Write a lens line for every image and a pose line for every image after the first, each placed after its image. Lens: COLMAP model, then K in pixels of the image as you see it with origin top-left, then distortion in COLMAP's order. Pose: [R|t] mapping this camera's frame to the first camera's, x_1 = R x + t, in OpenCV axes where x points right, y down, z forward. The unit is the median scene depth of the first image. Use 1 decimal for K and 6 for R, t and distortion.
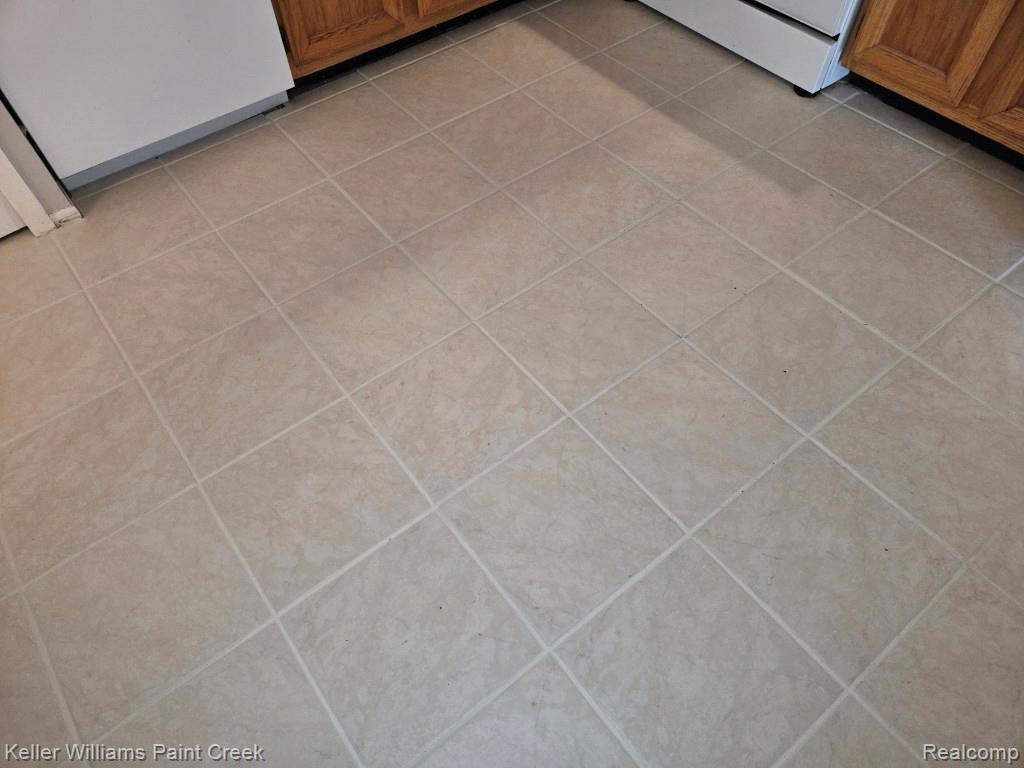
lens RADIAL K [[703.5, 0, 512.6], [0, 703.5, 396.9], [0, 0, 1]] dist [0.030229, -0.004160]
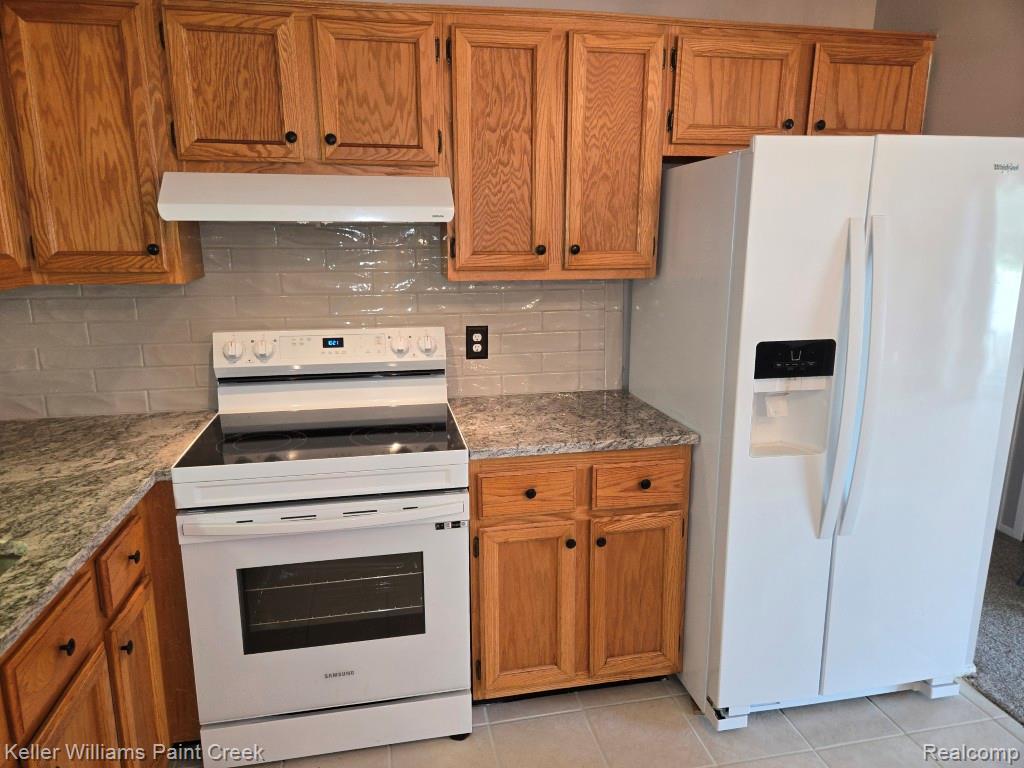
lens RADIAL K [[688.9, 0, 509.3], [0, 688.9, 389.8], [0, 0, 1]] dist [0.067077, -0.054047]
pose [[0.454499, -0.181643, 0.872030, -0.429939], [0.726379, 0.642214, -0.244814, -0.464613], [-0.515562, 0.744692, 0.423827, 0.086008]]
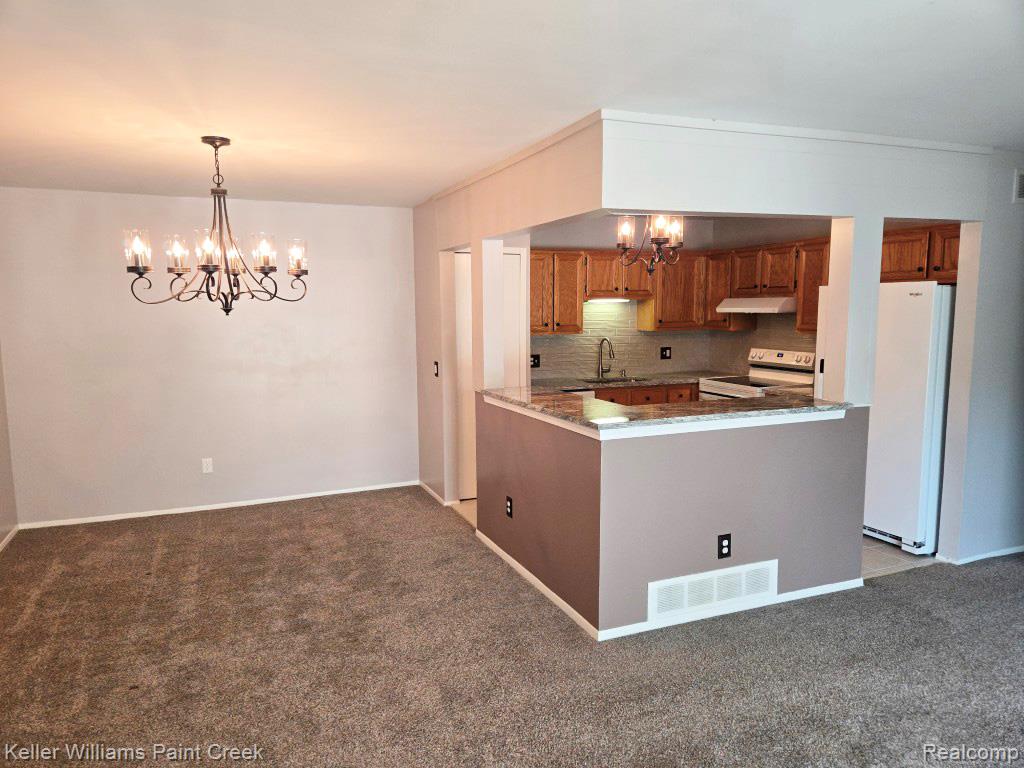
lens RADIAL K [[695.3, 0, 499.1], [0, 695.3, 382.4], [0, 0, 1]] dist [0.077061, -0.054335]
pose [[0.960972, 0.039801, -0.273766, 0.162032], [-0.230740, 0.661237, -0.713810, 1.767613], [0.152614, 0.749120, 0.644615, -1.582036]]
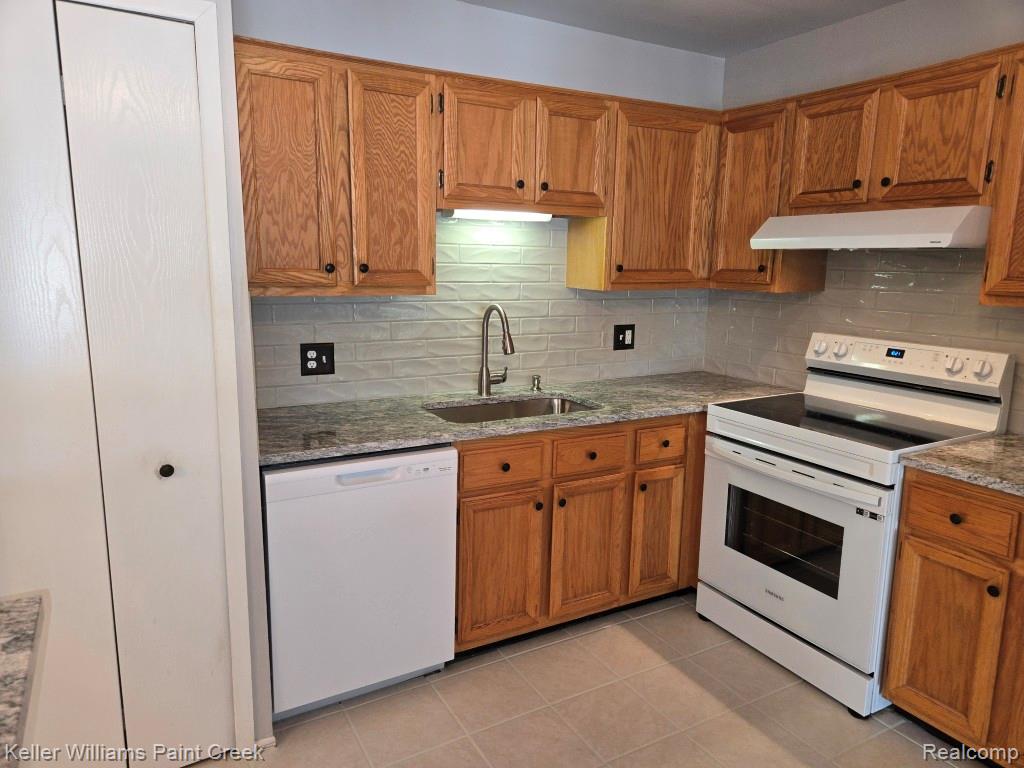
lens RADIAL K [[687.7, 0, 515.1], [0, 687.7, 380.0], [0, 0, 1]] dist [0.073993, -0.057970]
pose [[0.988610, 0.058039, -0.138857, -0.039822], [-0.139074, 0.704923, -0.695516, 0.093377], [0.057517, 0.706905, 0.704966, -0.305066]]
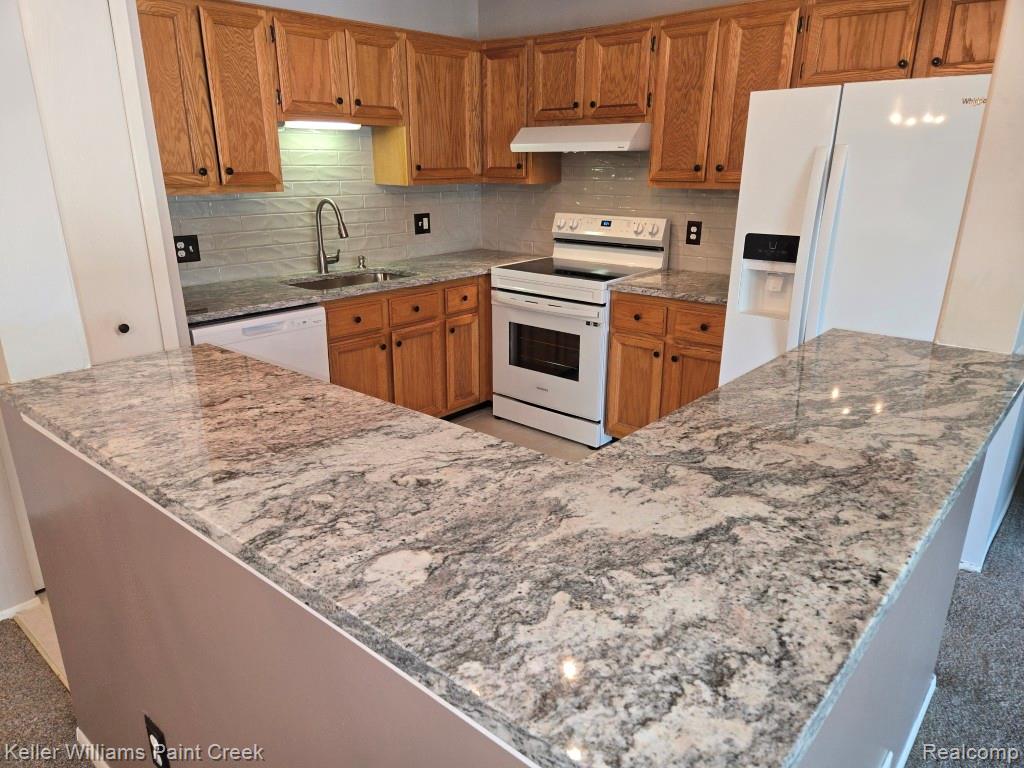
lens RADIAL K [[688.9, 0, 509.3], [0, 688.9, 389.8], [0, 0, 1]] dist [0.067077, -0.054047]
pose [[0.981926, -0.045220, 0.183785, -0.180169], [0.145532, 0.801212, -0.580413, 0.556429], [-0.121005, 0.596670, 0.793312, -0.640587]]
